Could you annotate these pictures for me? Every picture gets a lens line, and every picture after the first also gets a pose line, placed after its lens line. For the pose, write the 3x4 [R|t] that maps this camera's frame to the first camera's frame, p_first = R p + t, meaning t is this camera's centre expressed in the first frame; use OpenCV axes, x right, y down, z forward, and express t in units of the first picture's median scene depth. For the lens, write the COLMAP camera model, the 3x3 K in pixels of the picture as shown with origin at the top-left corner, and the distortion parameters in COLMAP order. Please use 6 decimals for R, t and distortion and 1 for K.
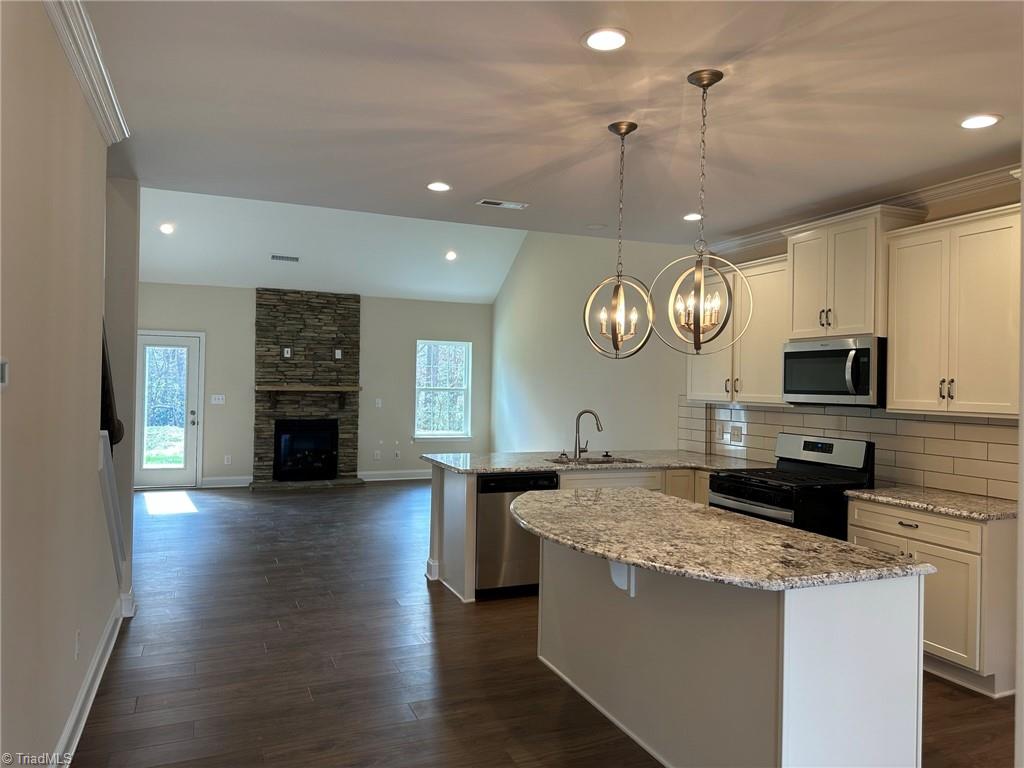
lens RADIAL K [[733.0, 0, 512.4], [0, 733.0, 383.1], [0, 0, 1]] dist [0.077522, -0.013642]
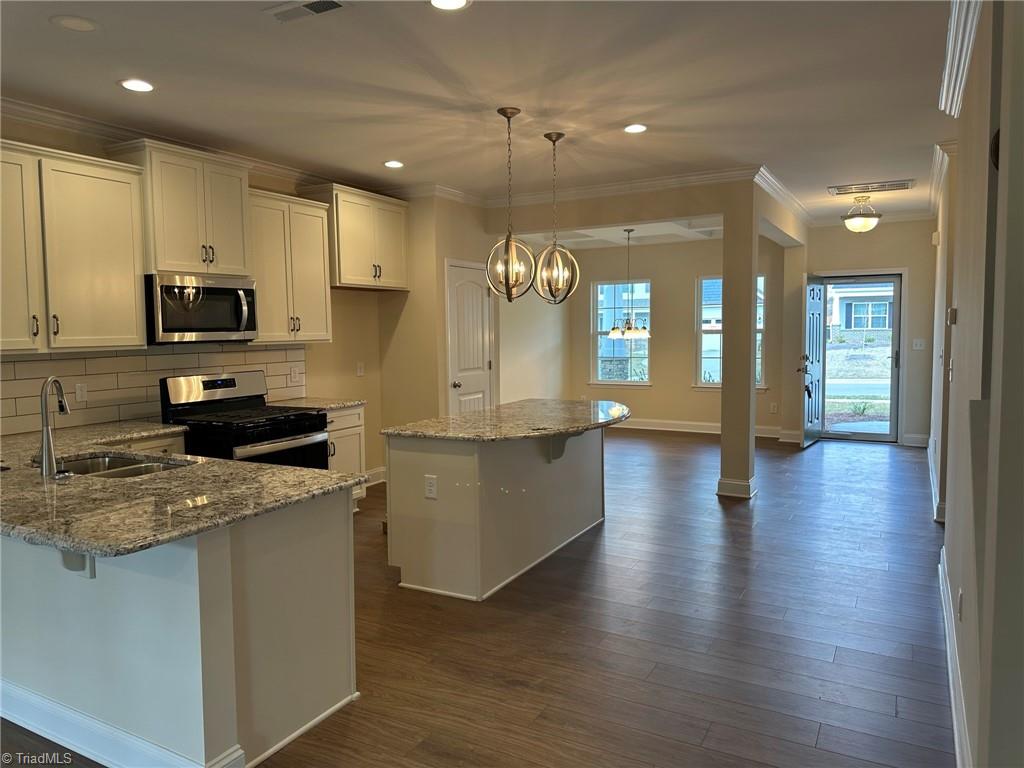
lens RADIAL K [[733.0, 0, 512.4], [0, 733.0, 380.1], [0, 0, 1]] dist [0.077522, -0.013642]
pose [[-0.631290, -0.063880, 0.772912, -0.791927], [0.004961, 0.996249, 0.086391, -0.005635], [-0.775531, 0.058373, -0.628605, 1.703154]]
